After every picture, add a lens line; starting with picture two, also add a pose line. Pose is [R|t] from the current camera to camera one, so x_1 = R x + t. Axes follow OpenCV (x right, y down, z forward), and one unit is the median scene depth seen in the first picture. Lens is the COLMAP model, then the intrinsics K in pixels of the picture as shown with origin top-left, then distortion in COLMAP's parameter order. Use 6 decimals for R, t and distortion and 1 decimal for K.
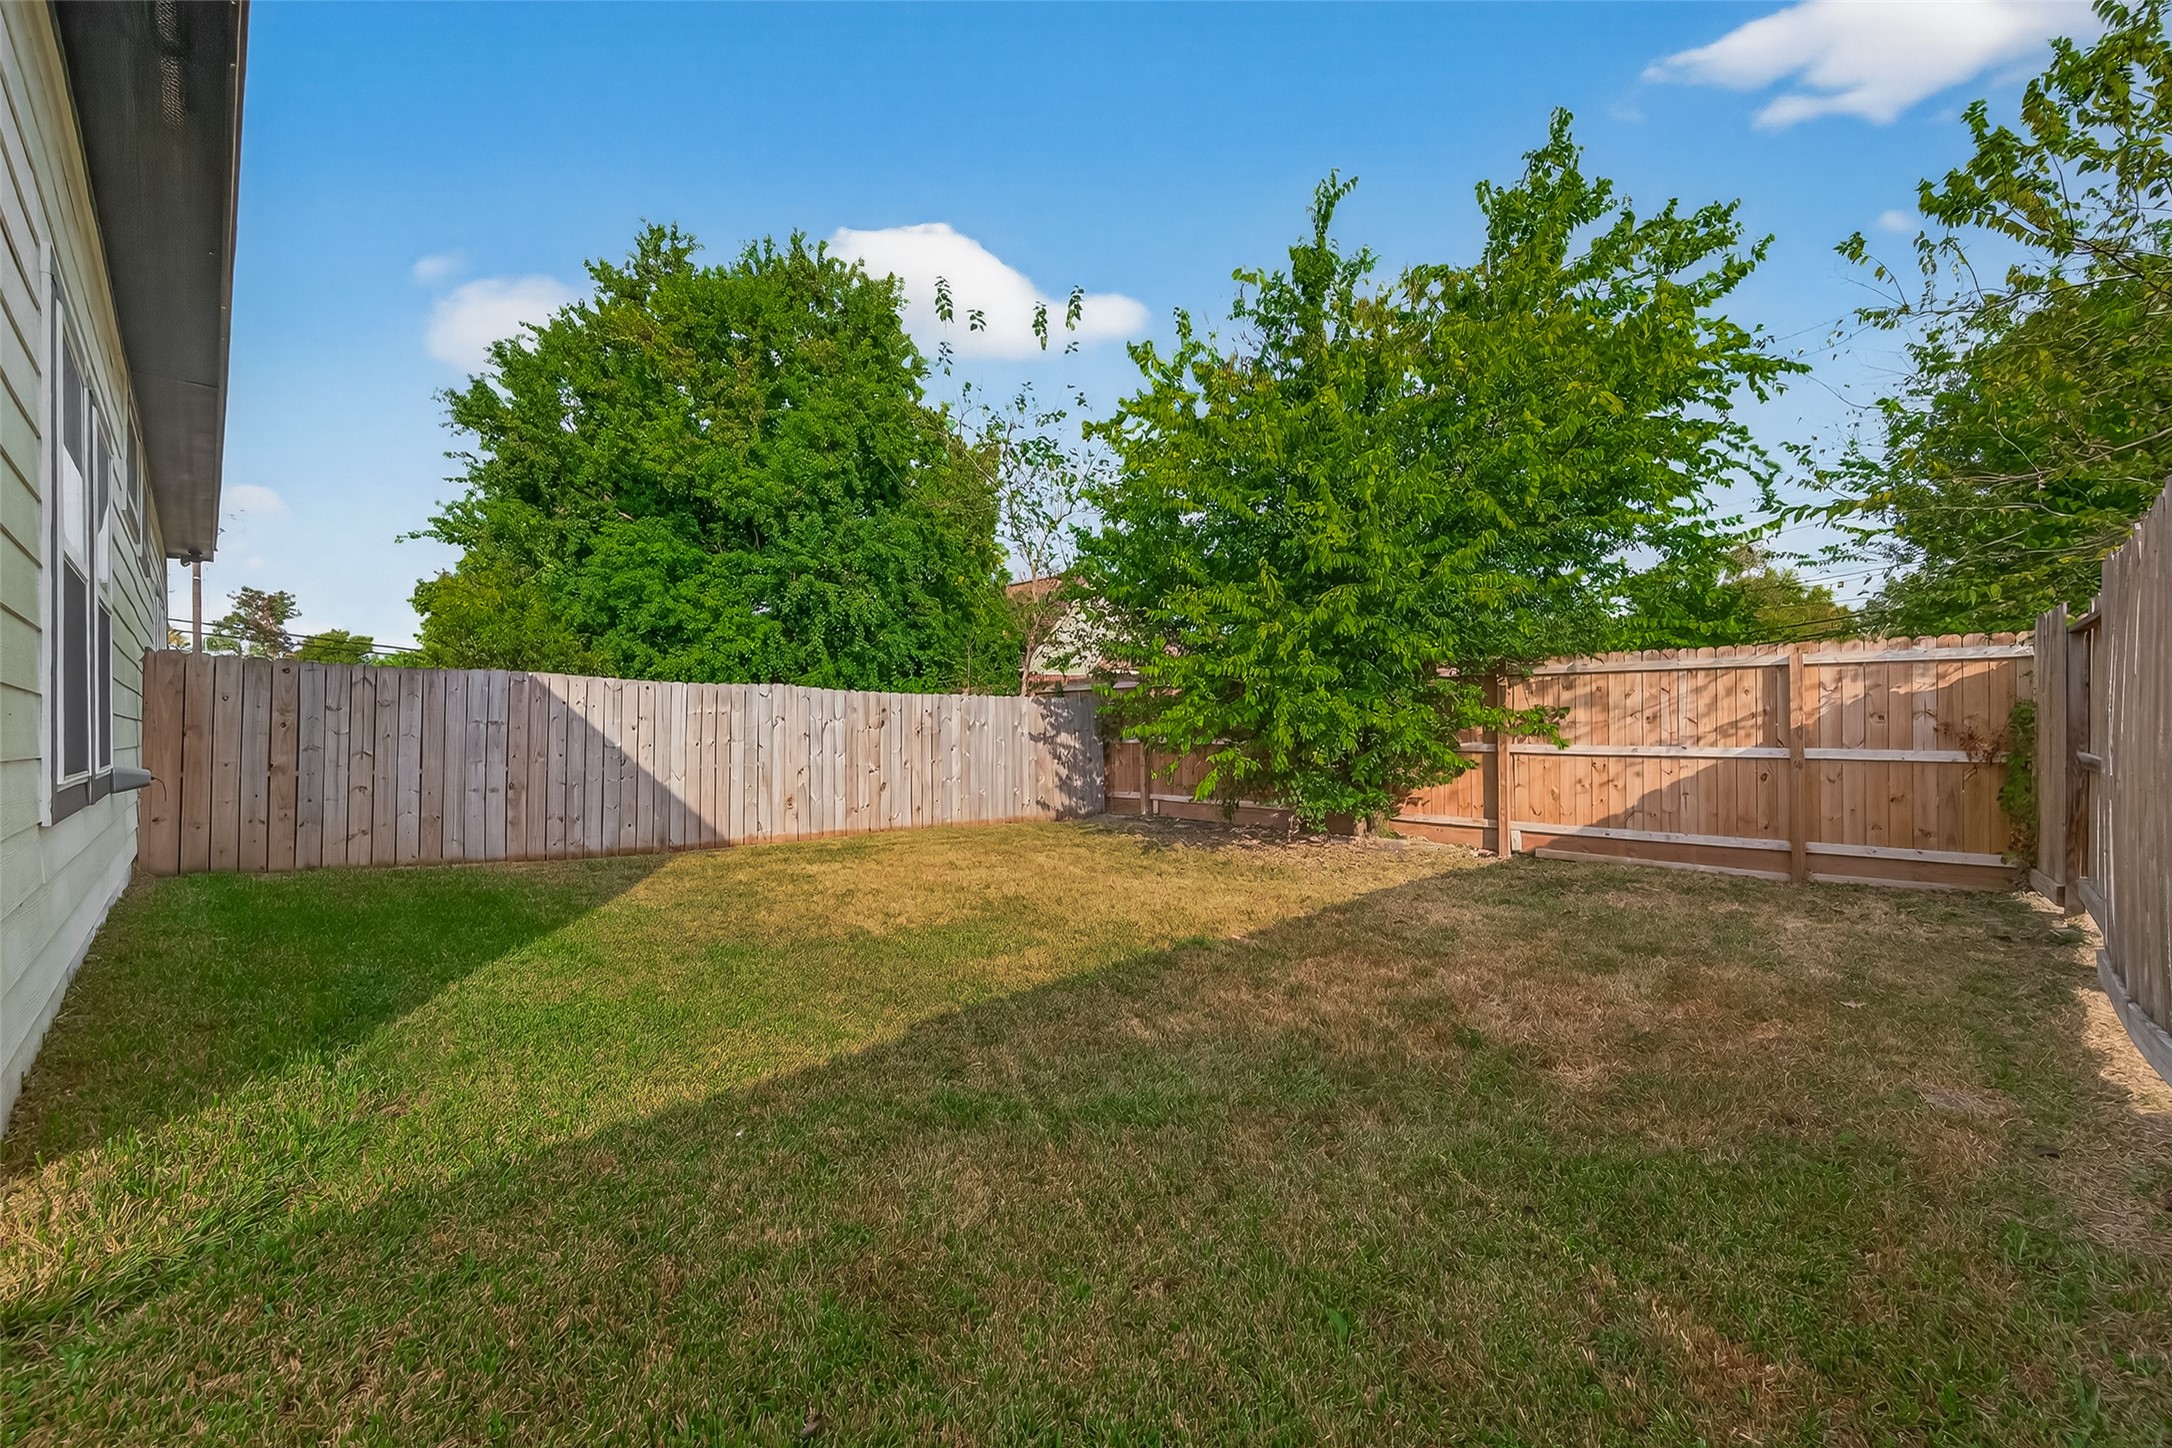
lens RADIAL K [[846.9, 0, 1080.6], [0, 846.9, 727.9], [0, 0, 1]] dist [0.009162, -0.003949]
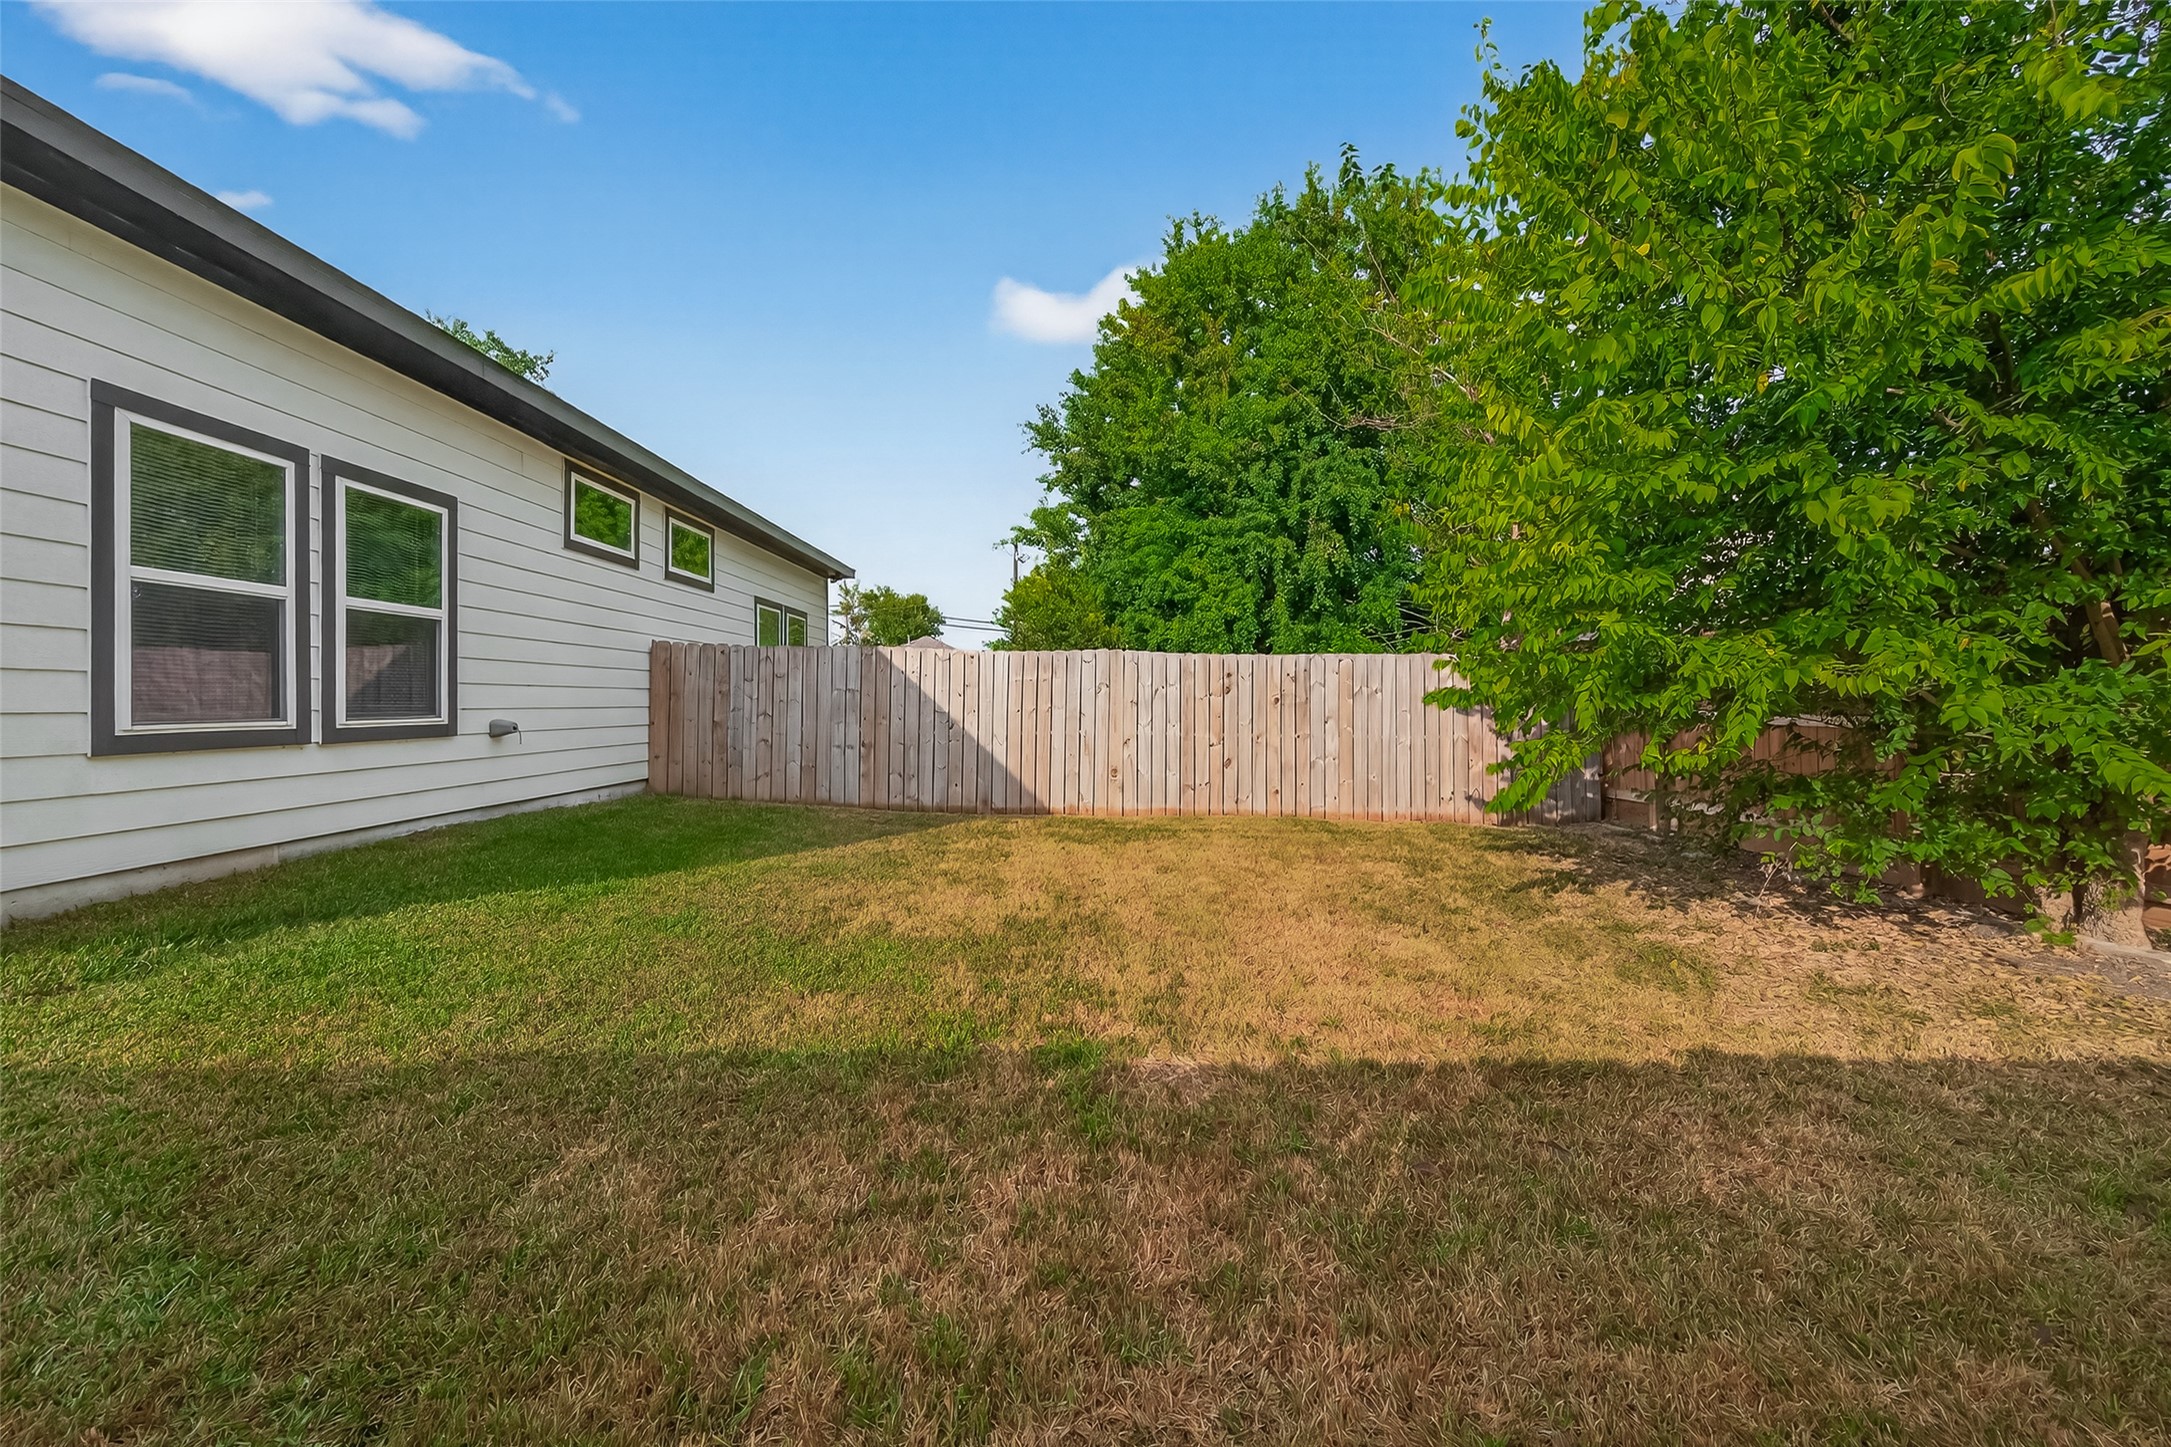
lens RADIAL K [[846.5, 0, 1099.0], [0, 846.5, 693.2], [0, 0, 1]] dist [0.009162, -0.003949]
pose [[0.713186, 0.000926, -0.700974, 0.291301], [-0.002959, 0.999994, -0.001690, -0.000212], [0.700969, 0.003279, 0.713185, 0.301452]]
